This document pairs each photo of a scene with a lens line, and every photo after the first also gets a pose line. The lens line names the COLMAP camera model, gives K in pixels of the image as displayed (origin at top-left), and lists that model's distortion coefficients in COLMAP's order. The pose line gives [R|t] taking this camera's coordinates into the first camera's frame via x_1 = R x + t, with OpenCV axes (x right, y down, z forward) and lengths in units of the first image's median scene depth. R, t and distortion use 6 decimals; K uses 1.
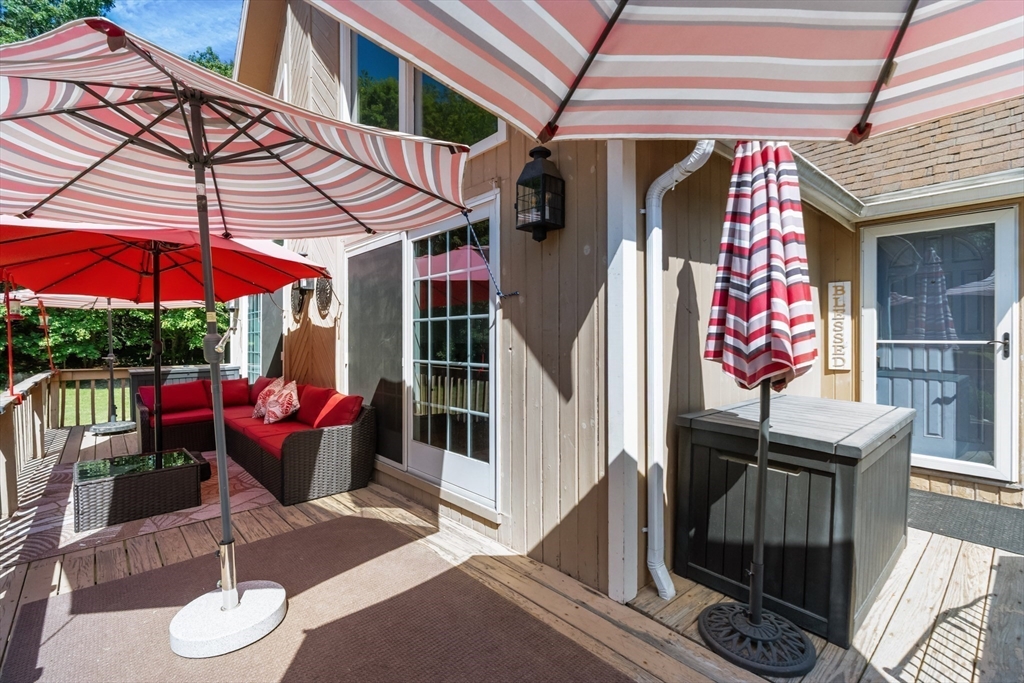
lens RADIAL K [[469.3, 0, 513.1], [0, 469.3, 335.6], [0, 0, 1]] dist [-0.004047, 0.000098]
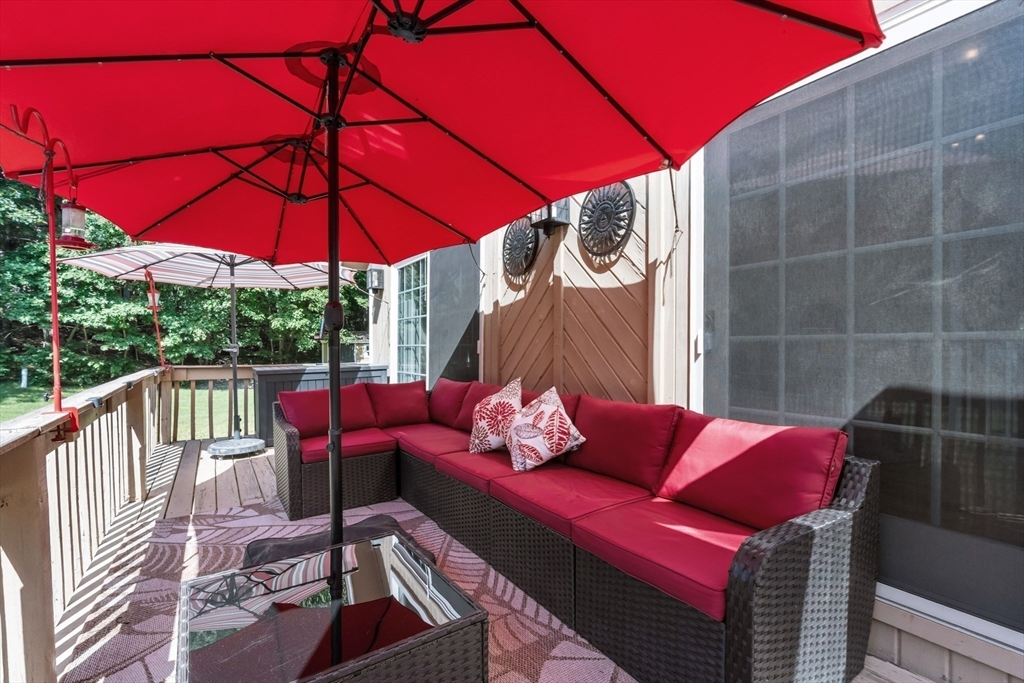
lens RADIAL K [[459.9, 0, 512.0], [0, 459.9, 341.5], [0, 0, 1]] dist [-0.011589, -0.000091]
pose [[0.989610, 0.002343, -0.143762, -0.323820], [-0.002797, 0.999992, -0.002955, 0.034189], [0.143754, 0.003327, 0.989608, 0.351819]]
